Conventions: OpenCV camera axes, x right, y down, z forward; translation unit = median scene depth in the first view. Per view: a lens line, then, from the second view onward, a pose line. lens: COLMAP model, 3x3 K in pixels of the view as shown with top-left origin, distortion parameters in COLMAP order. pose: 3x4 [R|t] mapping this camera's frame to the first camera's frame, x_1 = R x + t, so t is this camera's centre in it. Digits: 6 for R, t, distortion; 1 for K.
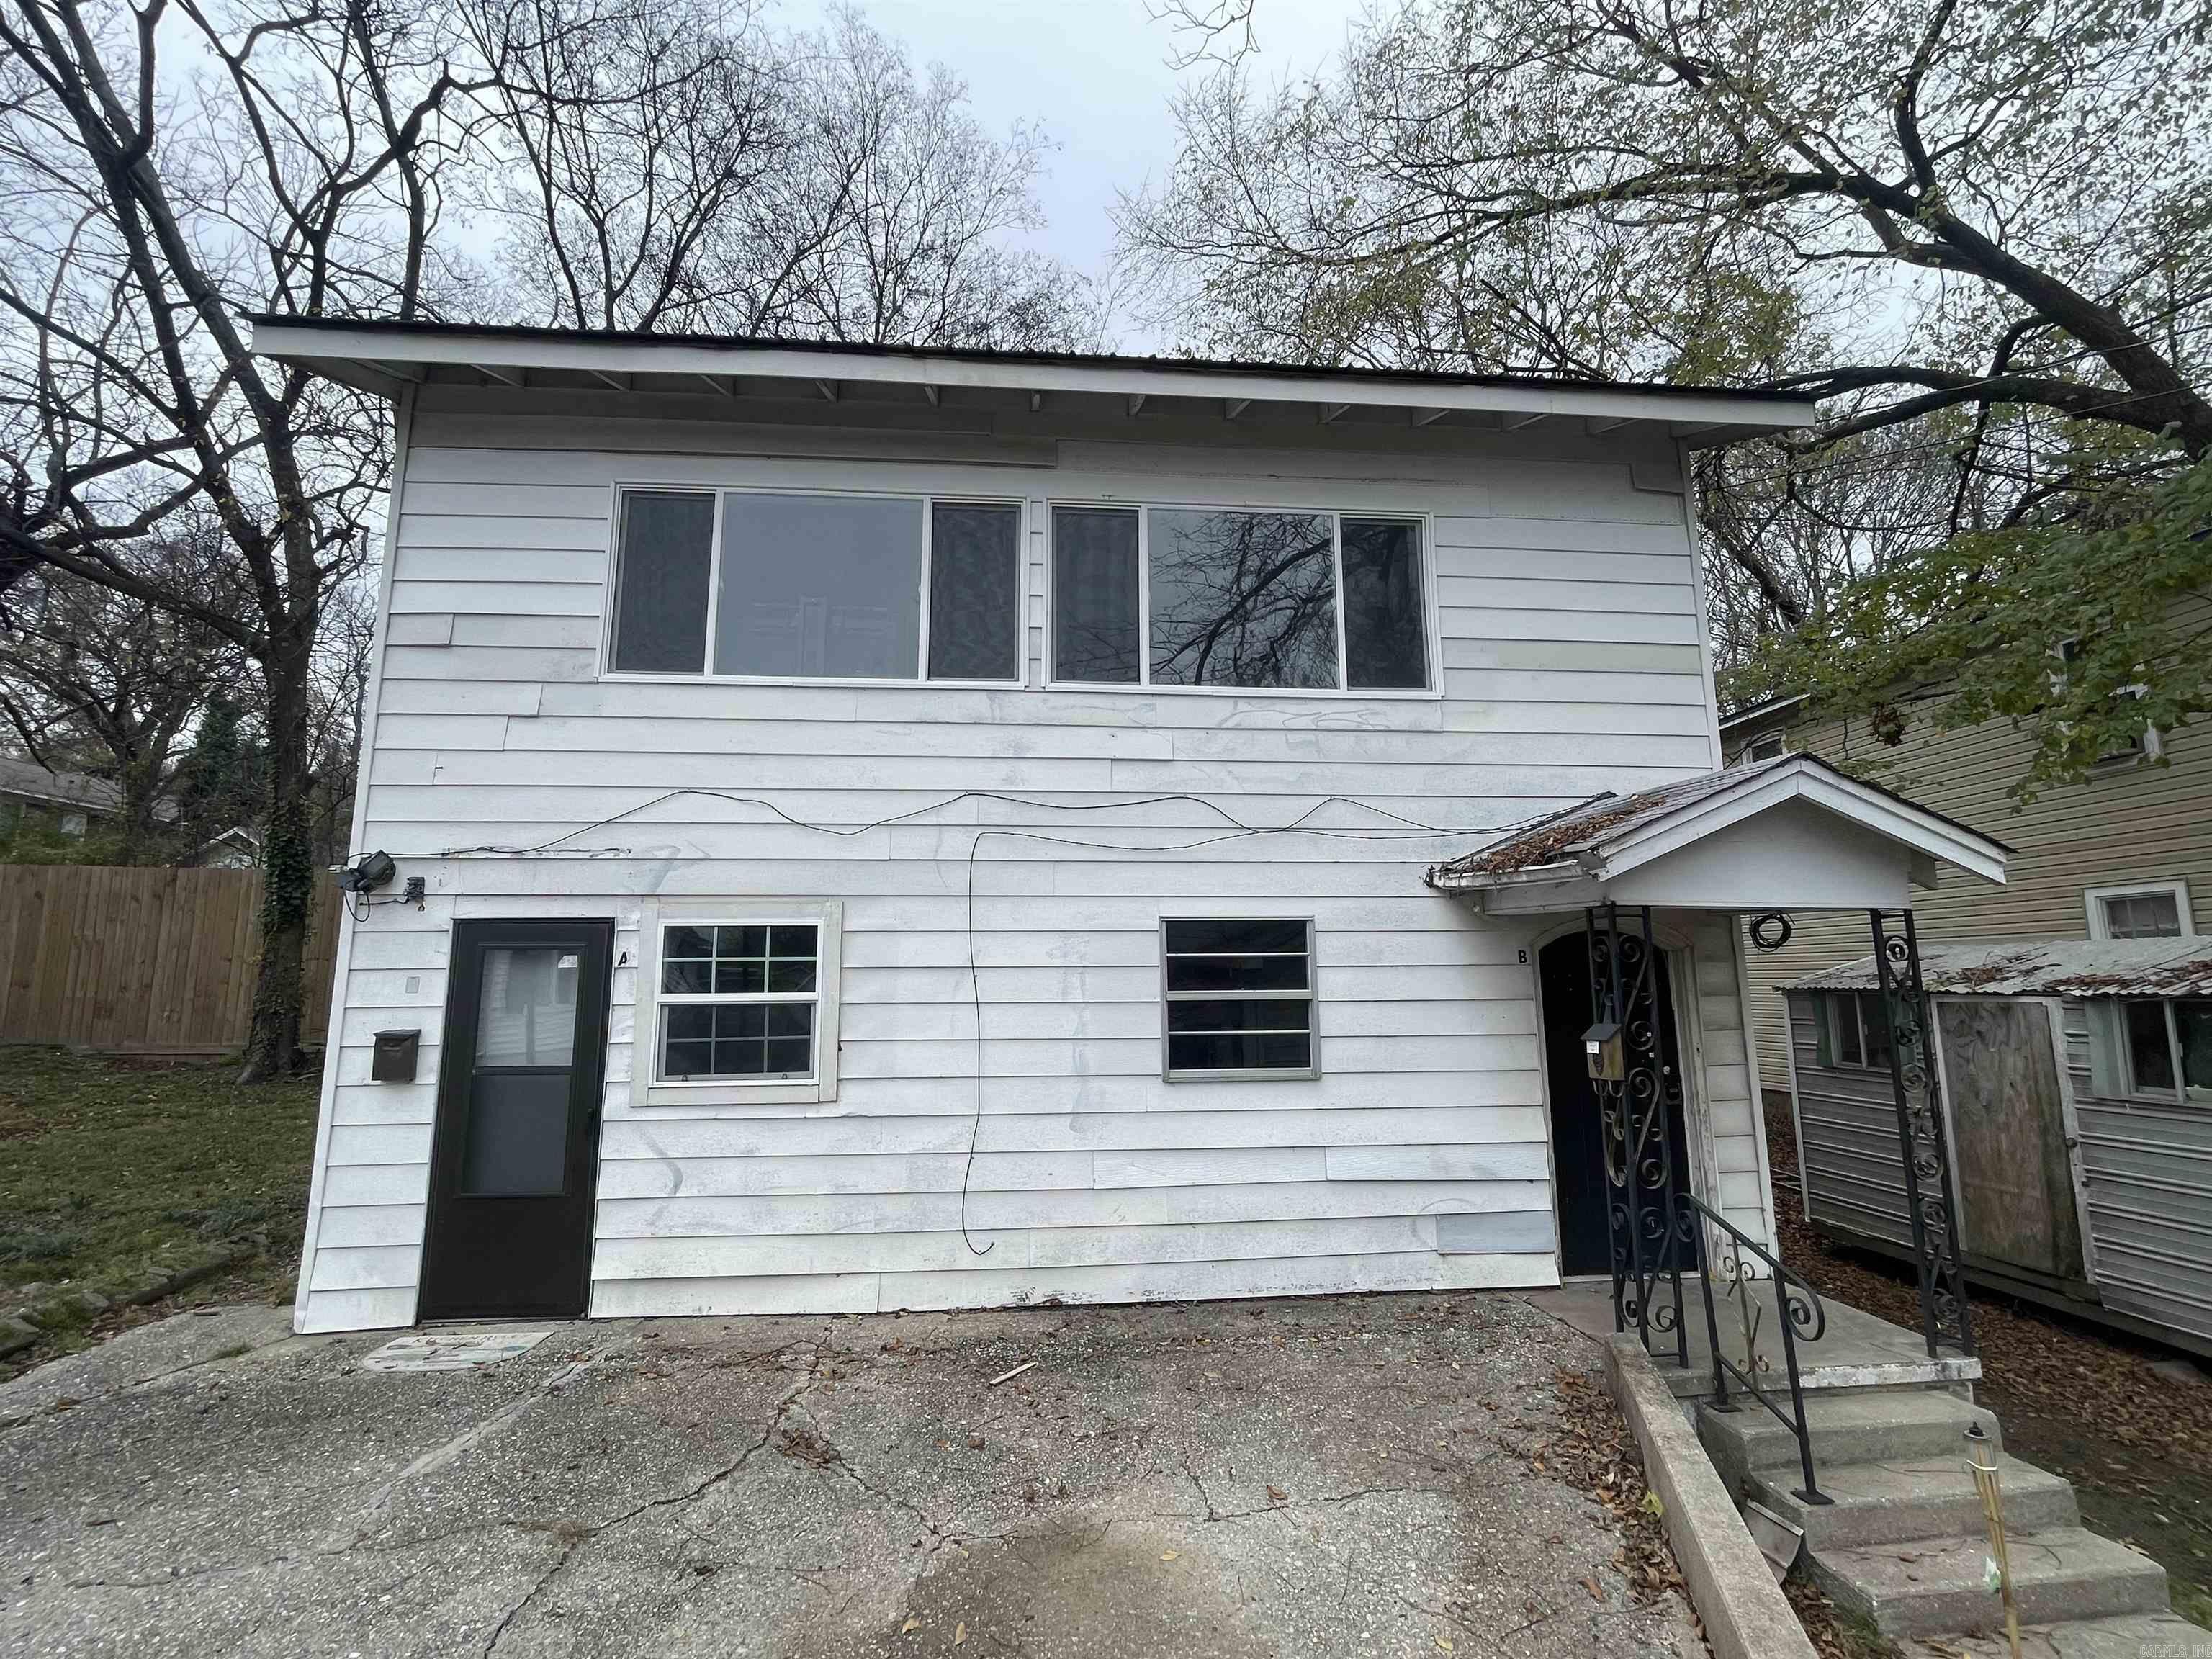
lens RADIAL K [[969.9, 0, 1111.5], [0, 969.9, 836.9], [0, 0, 1]] dist [0.002477, -0.000066]
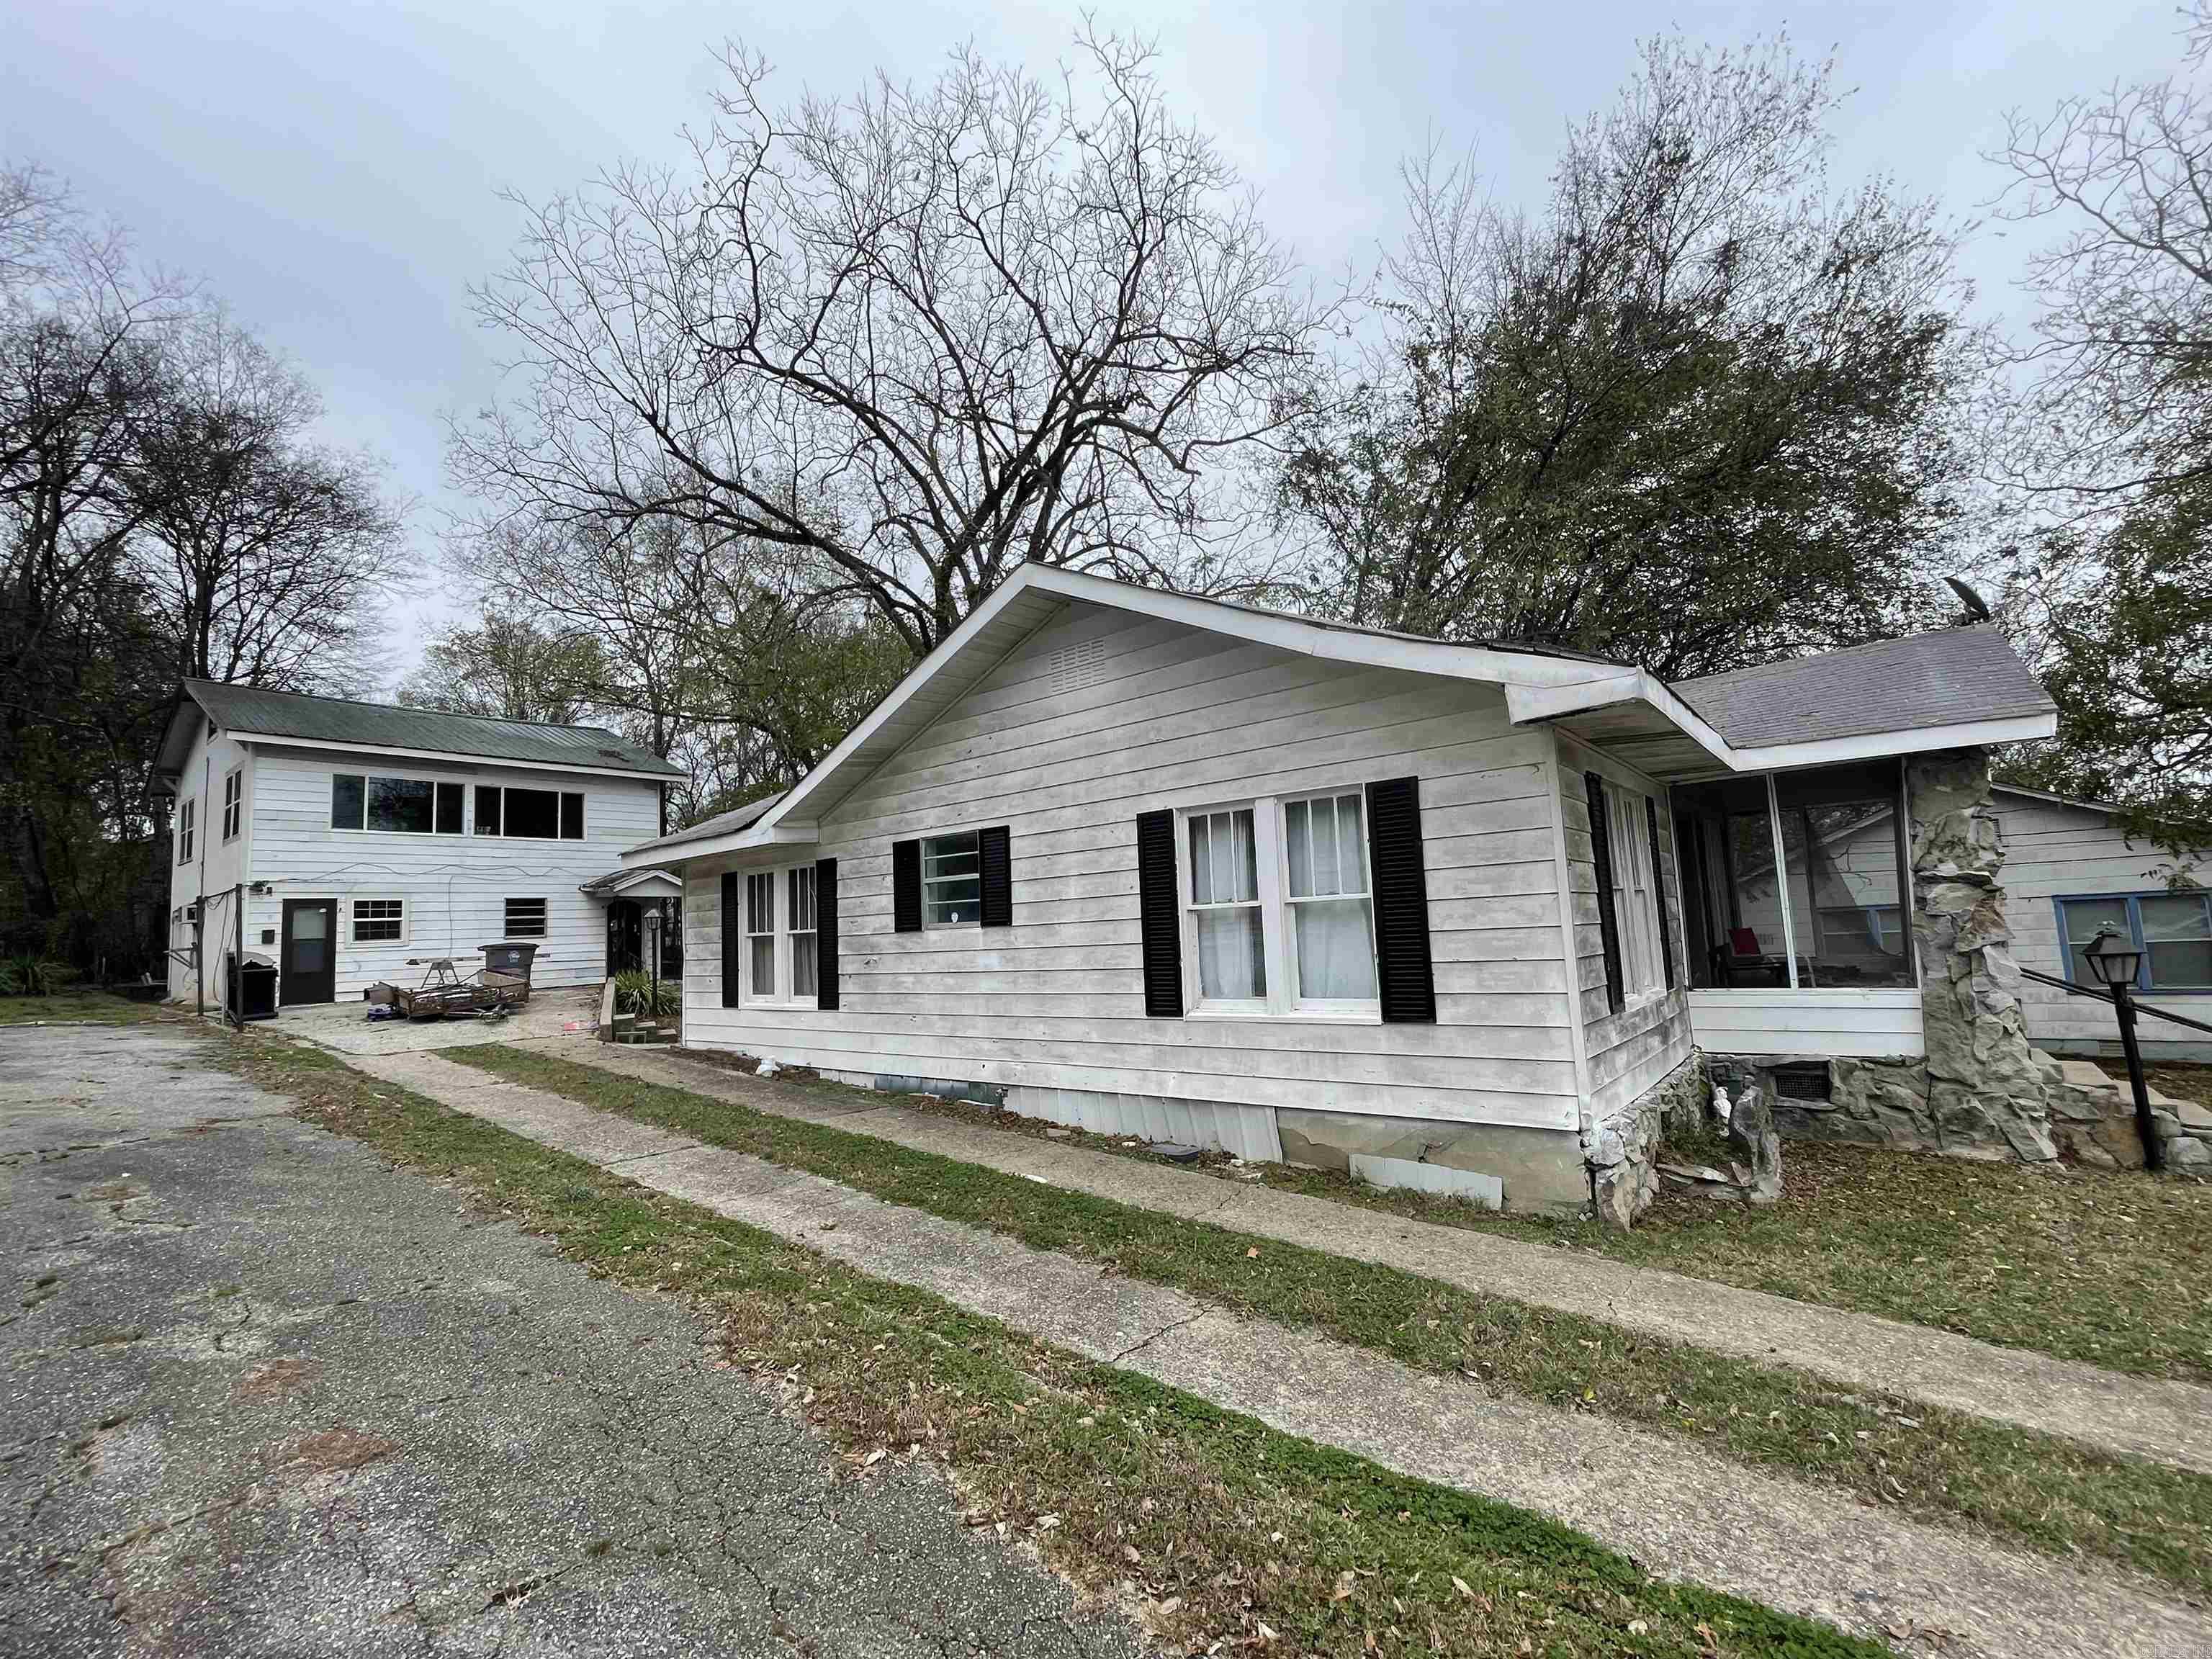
lens RADIAL K [[969.9, 0, 1111.5], [0, 969.9, 833.1], [0, 0, 1]] dist [0.002477, -0.000066]
pose [[0.692008, 0.046464, 0.720393, -1.136337], [-0.065688, 0.997839, -0.001259, -0.347369], [-0.718895, -0.046450, 0.693565, -3.615629]]
